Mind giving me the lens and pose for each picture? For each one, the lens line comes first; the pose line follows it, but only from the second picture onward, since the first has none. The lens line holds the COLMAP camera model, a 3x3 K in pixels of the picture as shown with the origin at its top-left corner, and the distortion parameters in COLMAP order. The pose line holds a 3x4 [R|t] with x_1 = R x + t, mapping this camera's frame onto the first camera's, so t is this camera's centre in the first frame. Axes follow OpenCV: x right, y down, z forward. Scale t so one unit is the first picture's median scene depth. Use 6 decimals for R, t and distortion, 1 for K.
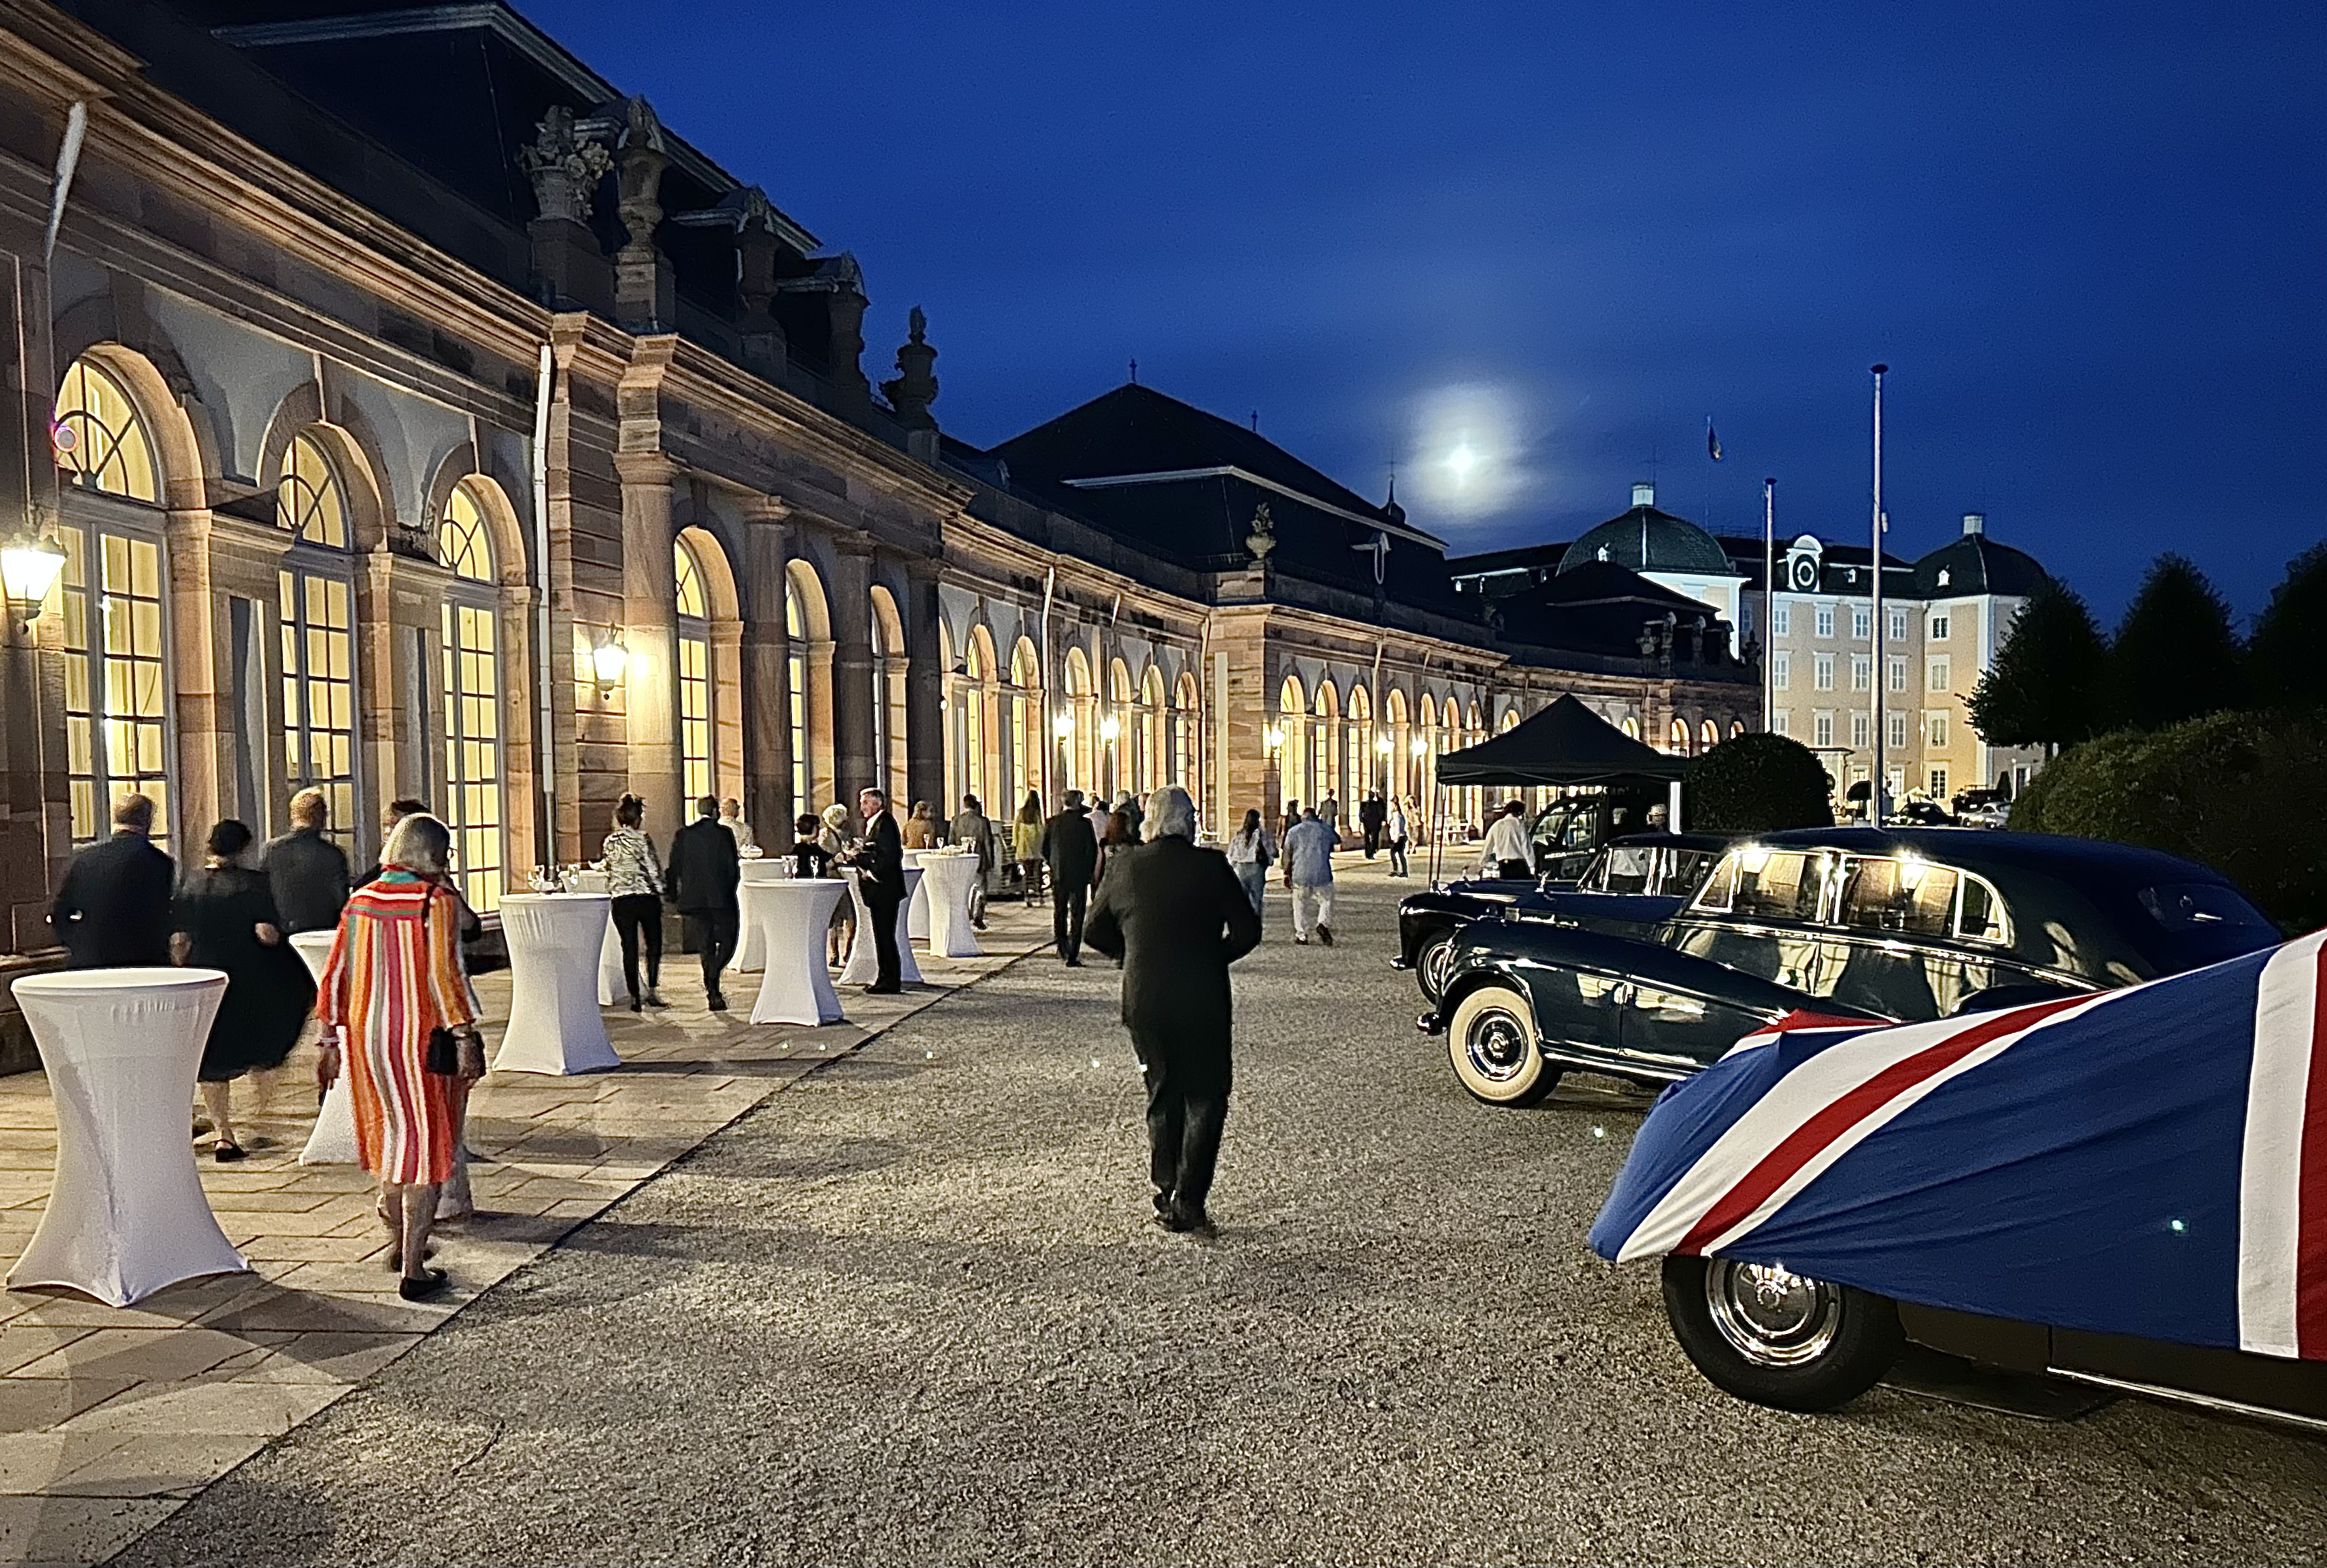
lens RADIAL K [[1999.1, 0, 1153.4], [0, 1999.1, 921.1], [0, 0, 1]] dist [0.057443, -0.054483]
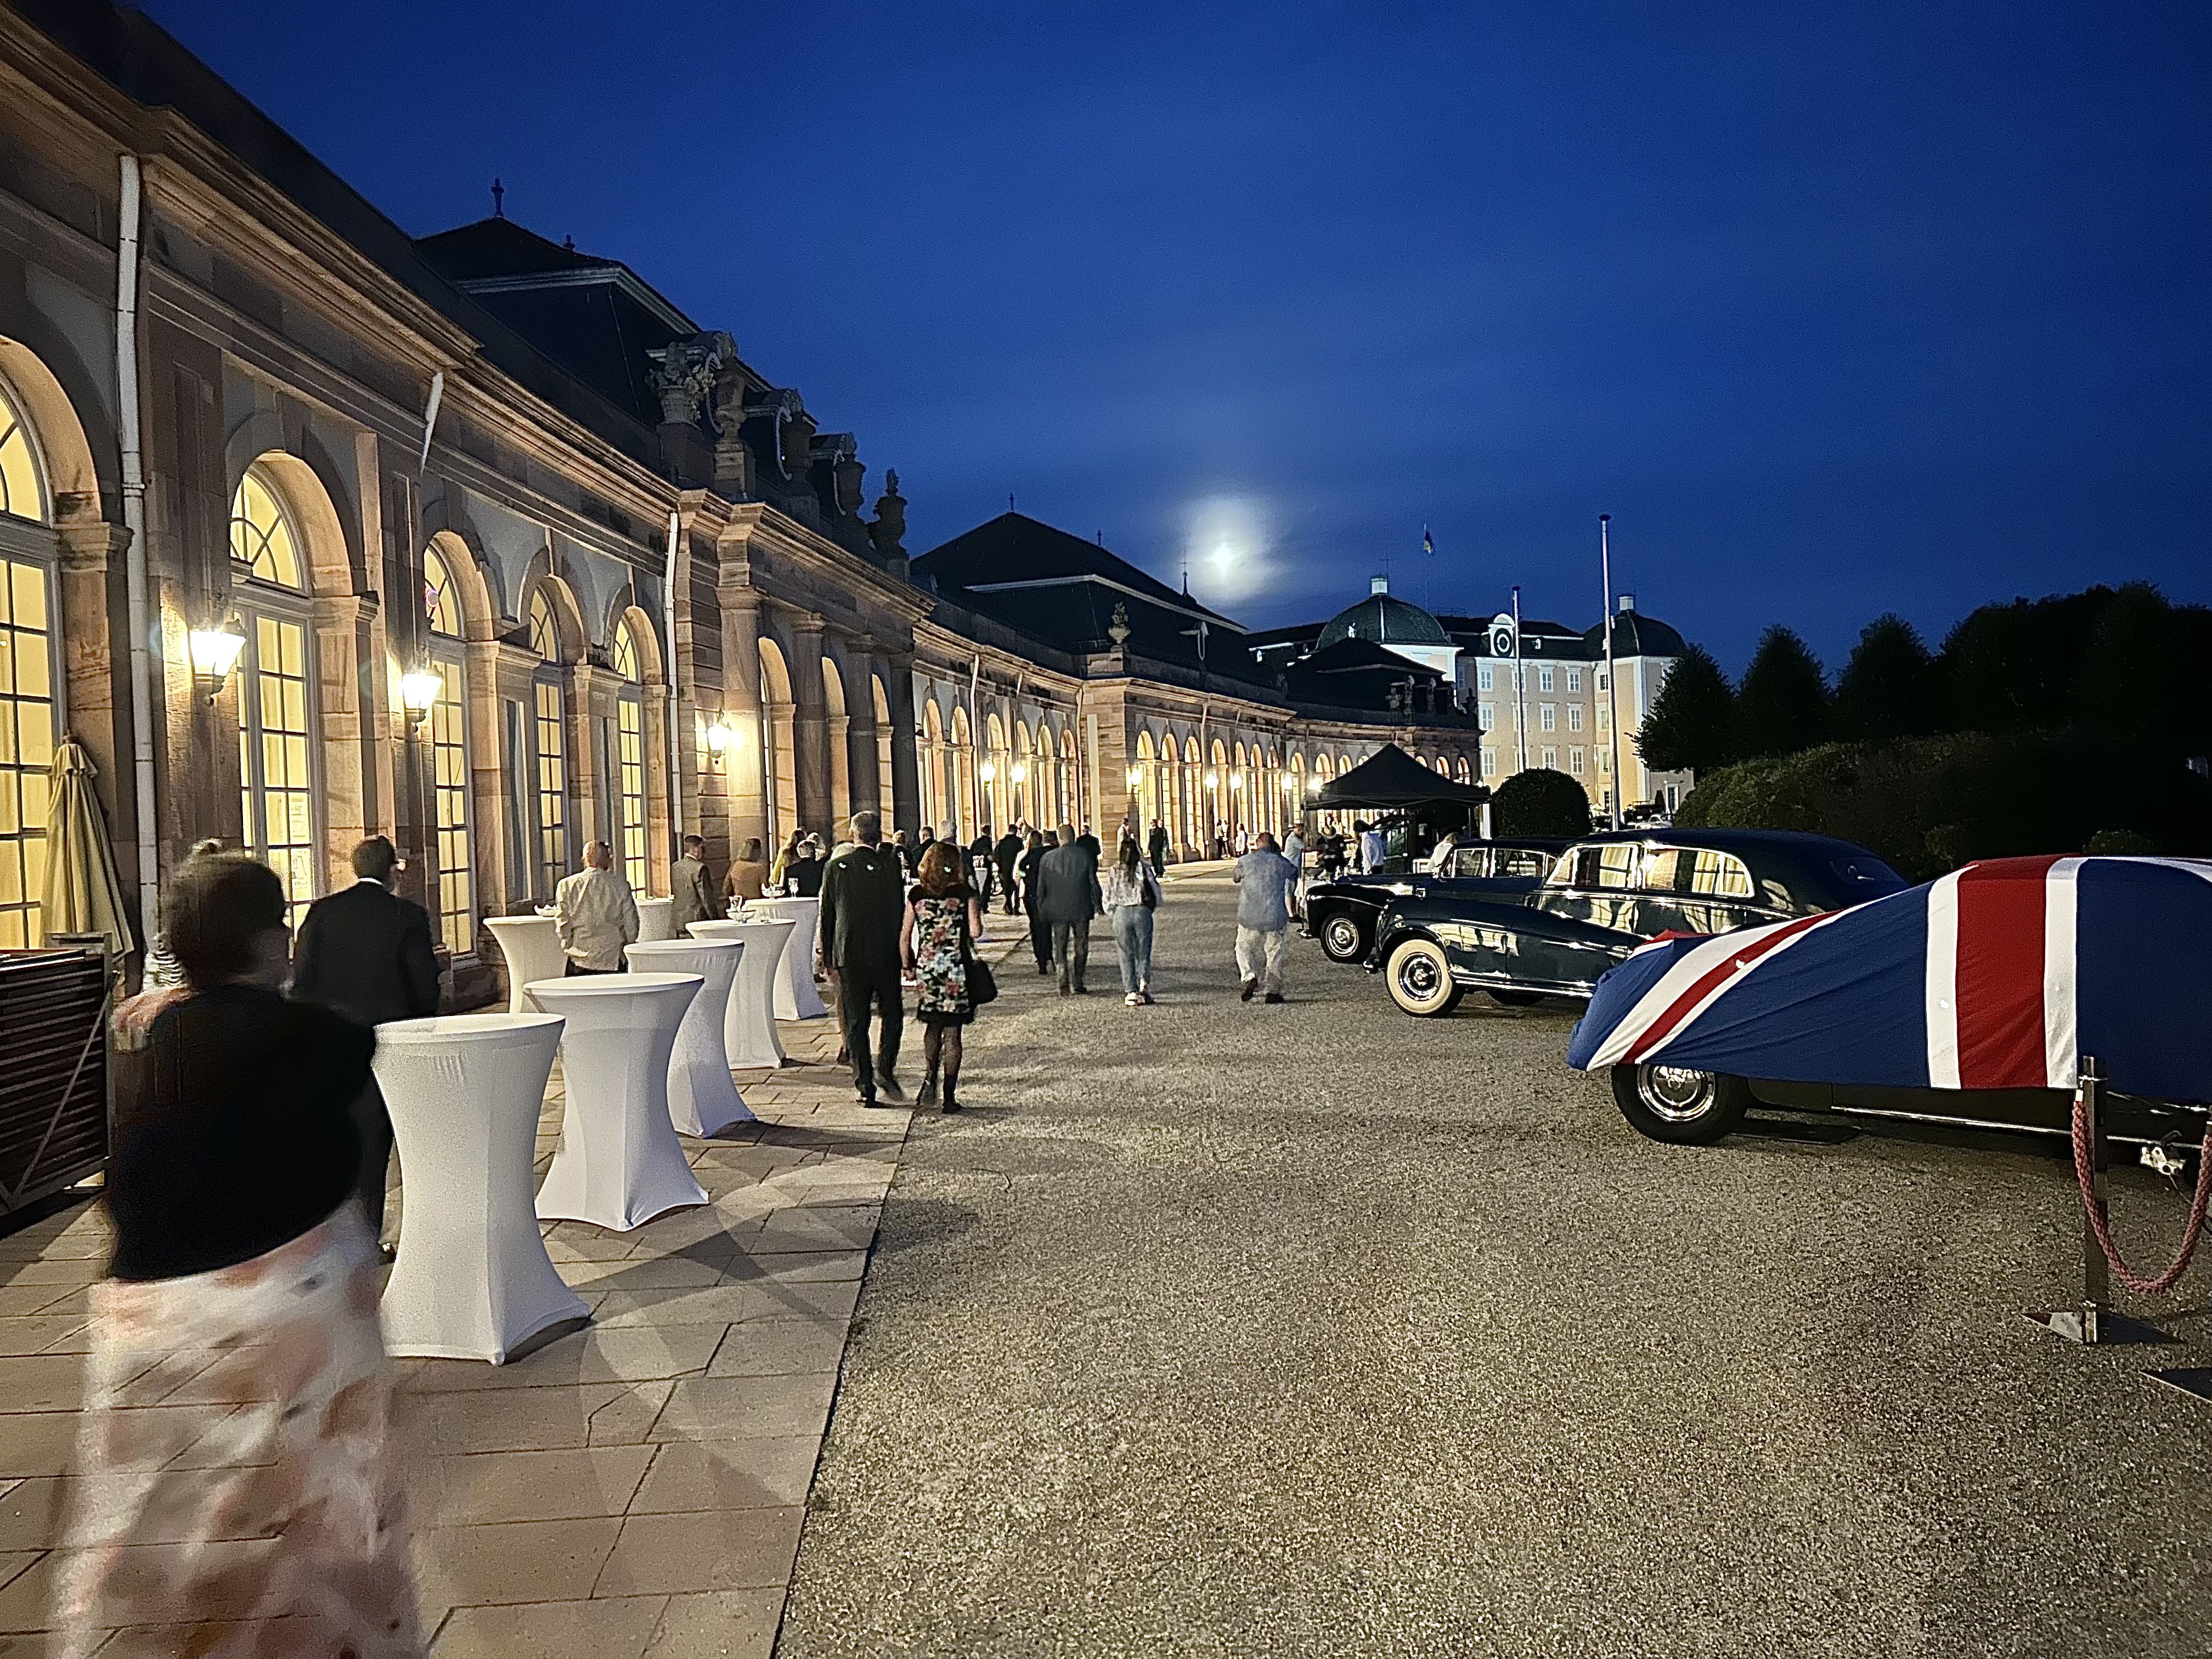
lens RADIAL K [[1650.8, 0, 1106.0], [0, 1650.8, 829.5], [0, 0, 1]] dist [0.123788, -0.163964]
pose [[0.995773, -0.026319, 0.087997, -0.079046], [0.031485, 0.997829, -0.057840, 0.006459], [-0.086283, 0.060366, 0.994440, -0.113584]]
